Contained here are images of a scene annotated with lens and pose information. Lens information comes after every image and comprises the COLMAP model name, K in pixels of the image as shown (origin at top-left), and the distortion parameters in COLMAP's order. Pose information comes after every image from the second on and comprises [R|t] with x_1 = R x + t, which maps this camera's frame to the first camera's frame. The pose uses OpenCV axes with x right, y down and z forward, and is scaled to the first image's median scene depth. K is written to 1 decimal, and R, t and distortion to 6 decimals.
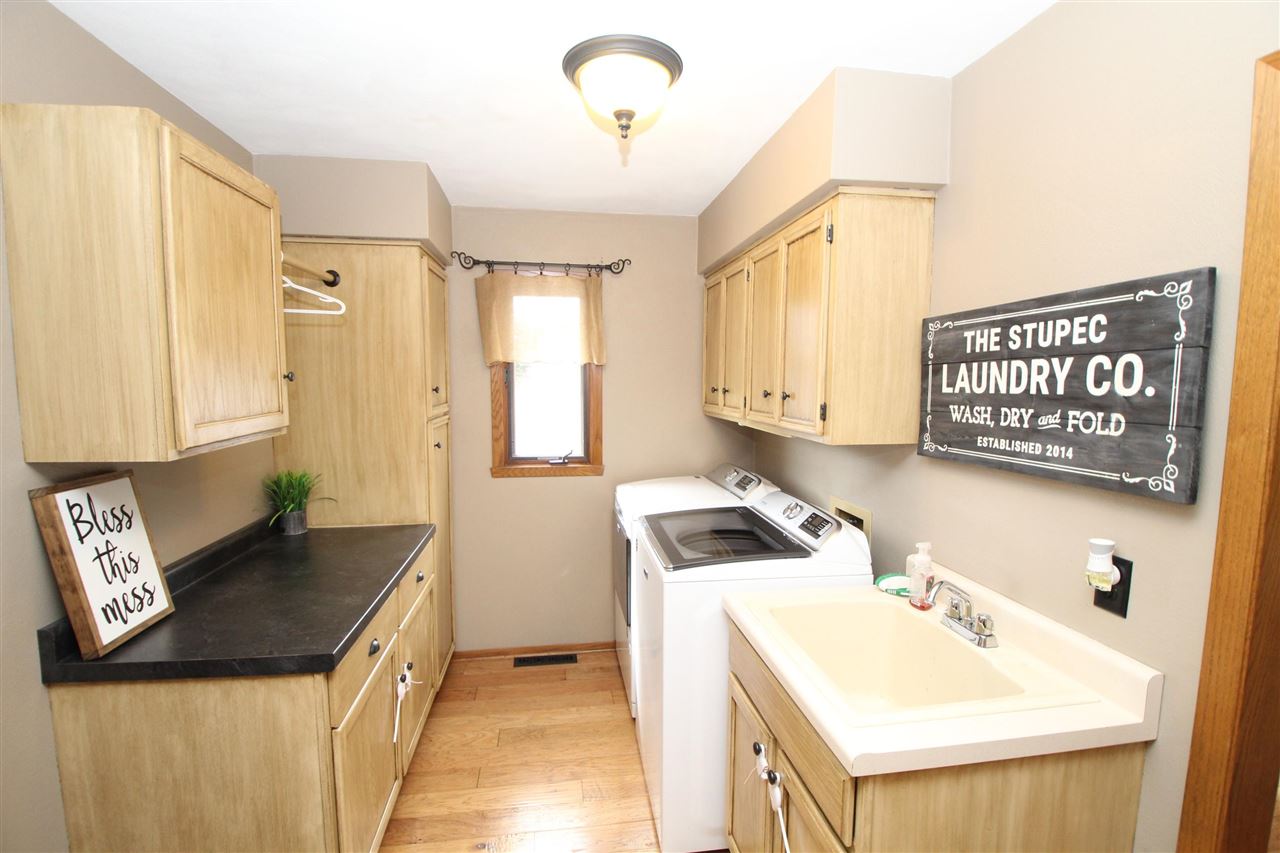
lens RADIAL K [[596.2, 0, 638.6], [0, 596.2, 430.9], [0, 0, 1]] dist [0.010499, -0.008146]
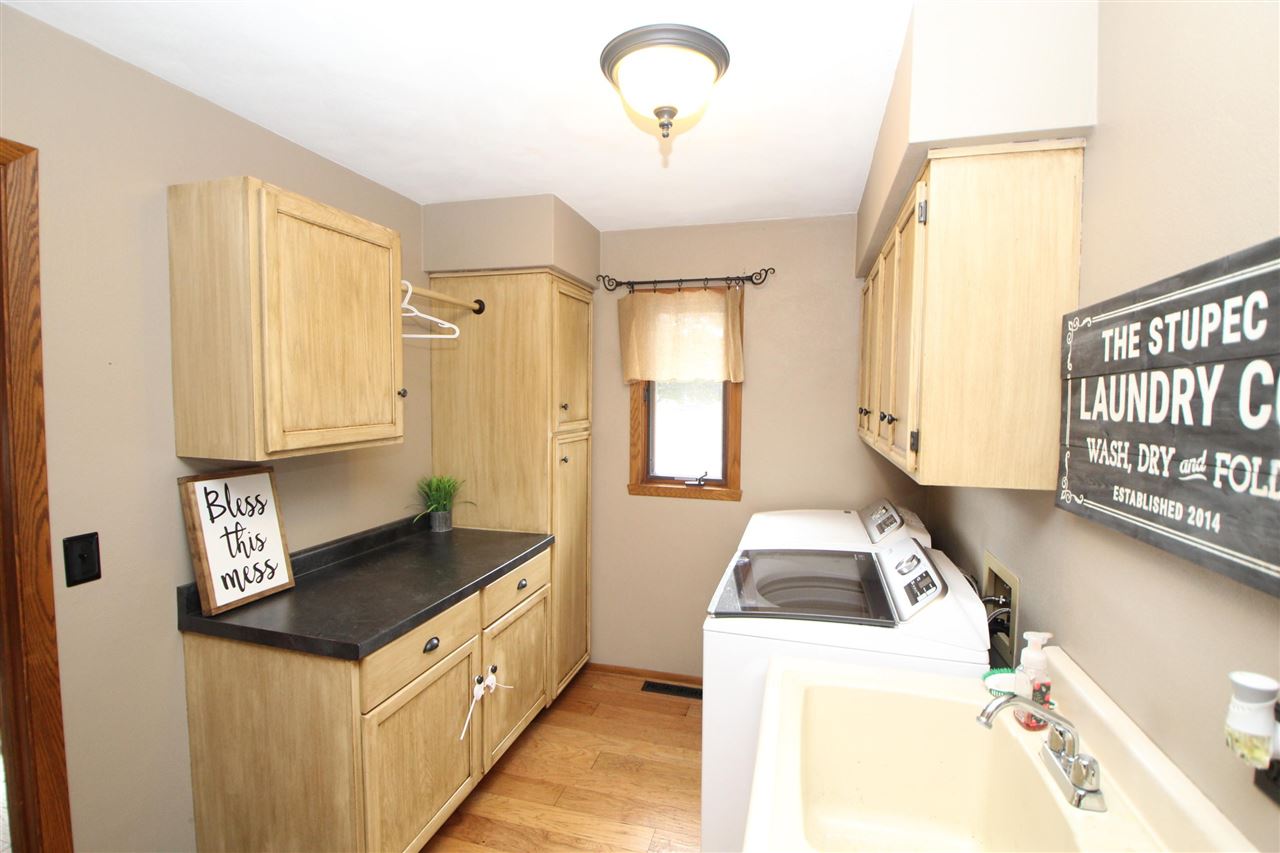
lens RADIAL K [[596.2, 0, 637.0], [0, 596.2, 426.9], [0, 0, 1]] dist [0.010499, -0.008146]
pose [[0.914021, 0.027211, -0.404753, 0.309868], [-0.043058, 0.998619, -0.030099, -0.011701], [0.403375, 0.044939, 0.913931, 0.150609]]
